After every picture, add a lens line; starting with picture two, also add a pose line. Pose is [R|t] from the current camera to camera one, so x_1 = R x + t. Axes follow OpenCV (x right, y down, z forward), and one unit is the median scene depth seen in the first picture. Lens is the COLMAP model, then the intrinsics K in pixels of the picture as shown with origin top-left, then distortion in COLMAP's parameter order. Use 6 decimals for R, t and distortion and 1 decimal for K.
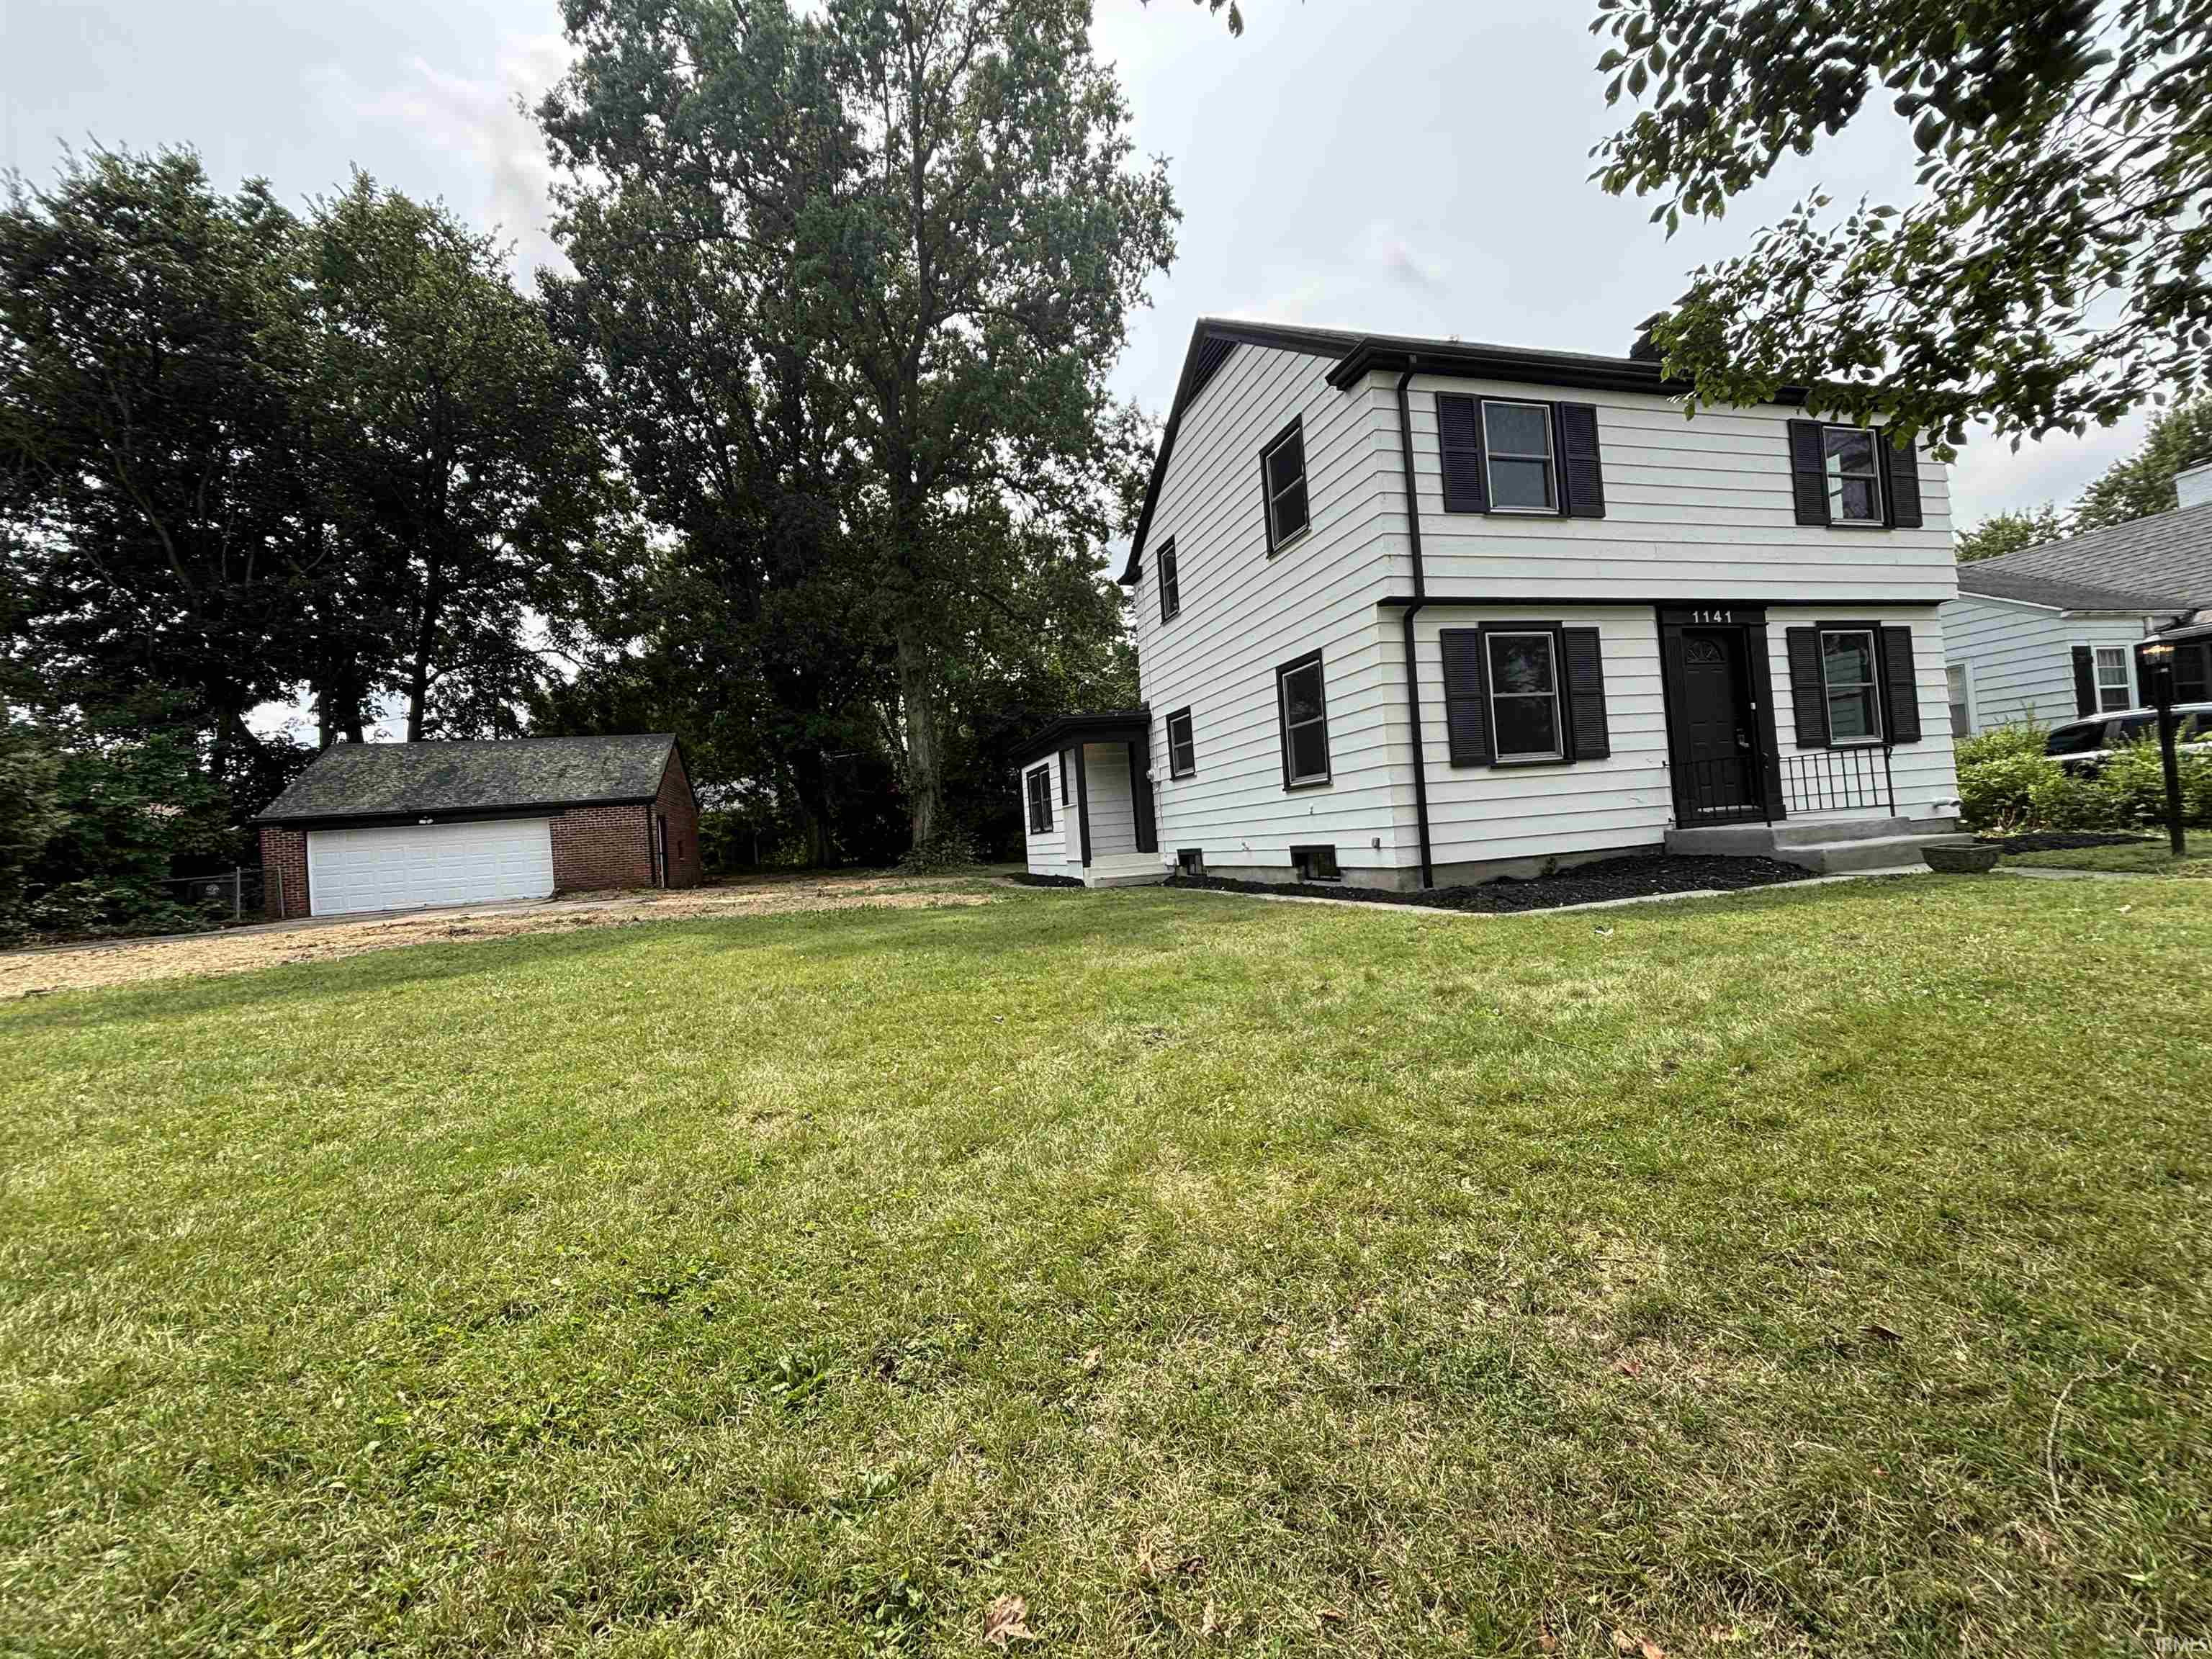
lens RADIAL K [[884.7, 0, 1091.1], [0, 884.7, 824.1], [0, 0, 1]] dist [0.002372, -0.000021]
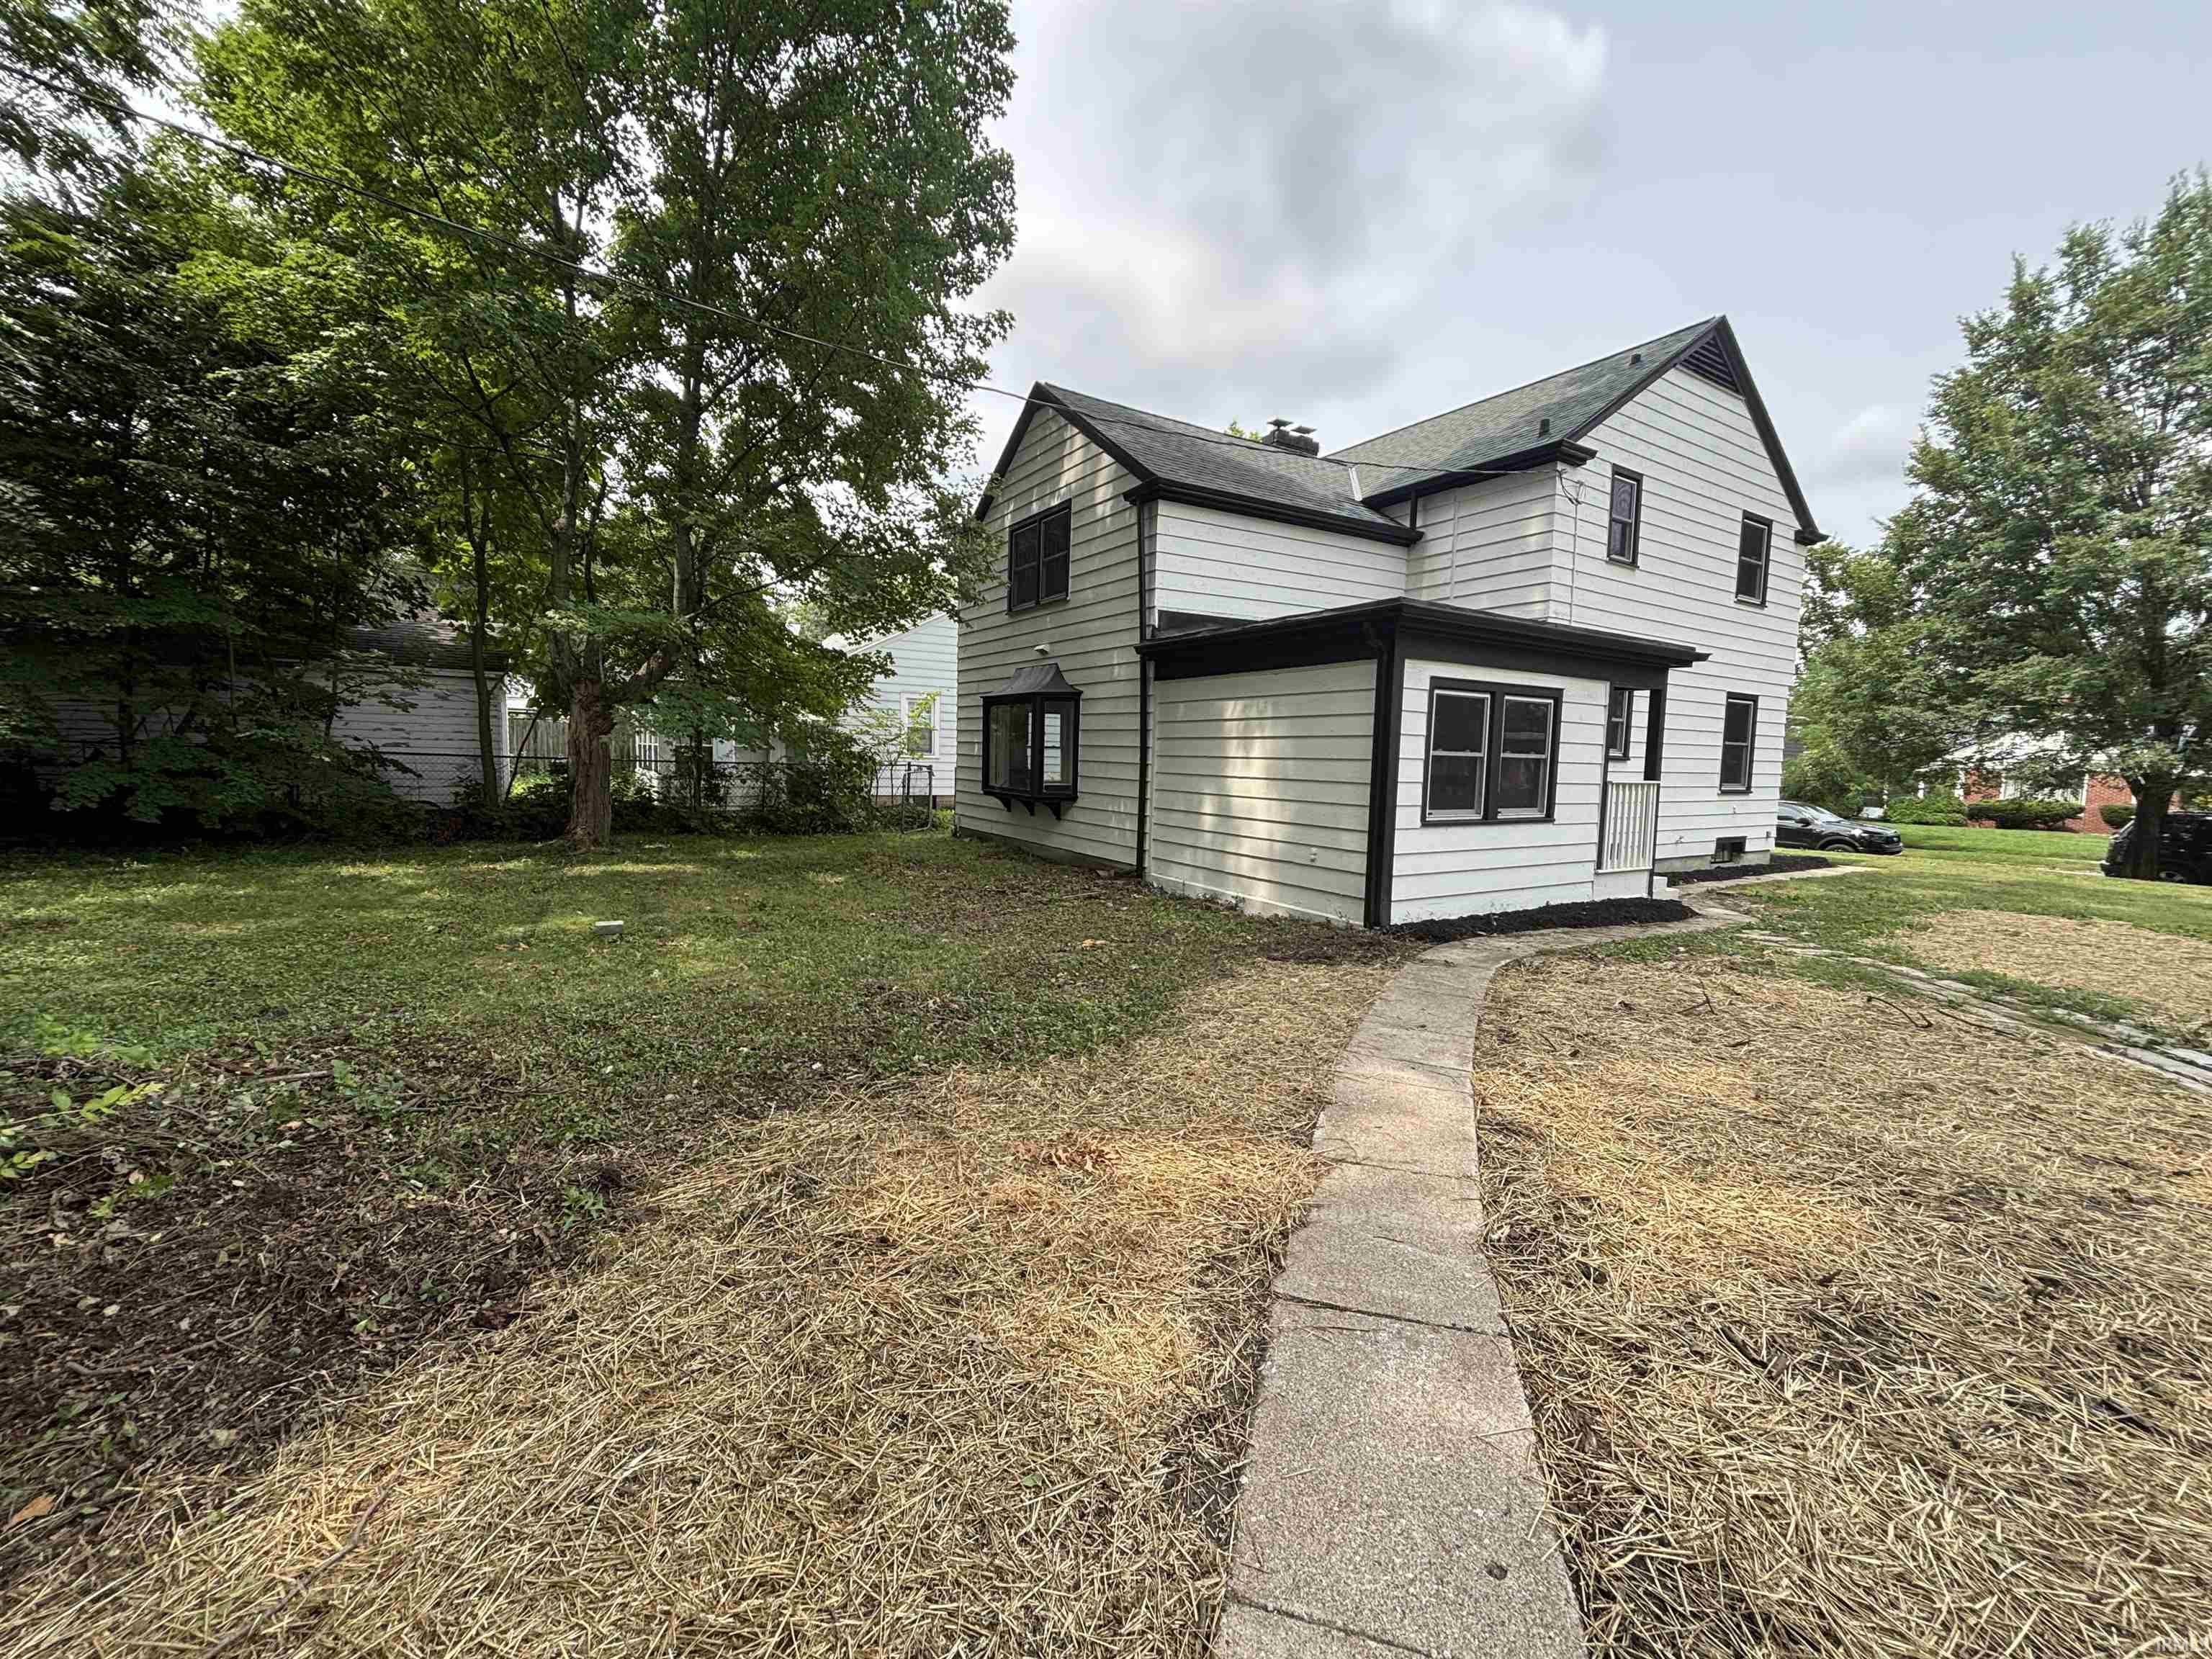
lens RADIAL K [[902.1, 0, 1106.0], [0, 902.1, 829.5], [0, 0, 1]] dist [0.007366, -0.000072]
pose [[-0.287034, -0.013926, 0.957819, -0.790657], [-0.024129, 0.999682, 0.007304, 0.025281], [-0.957617, -0.021015, -0.287279, 2.306158]]
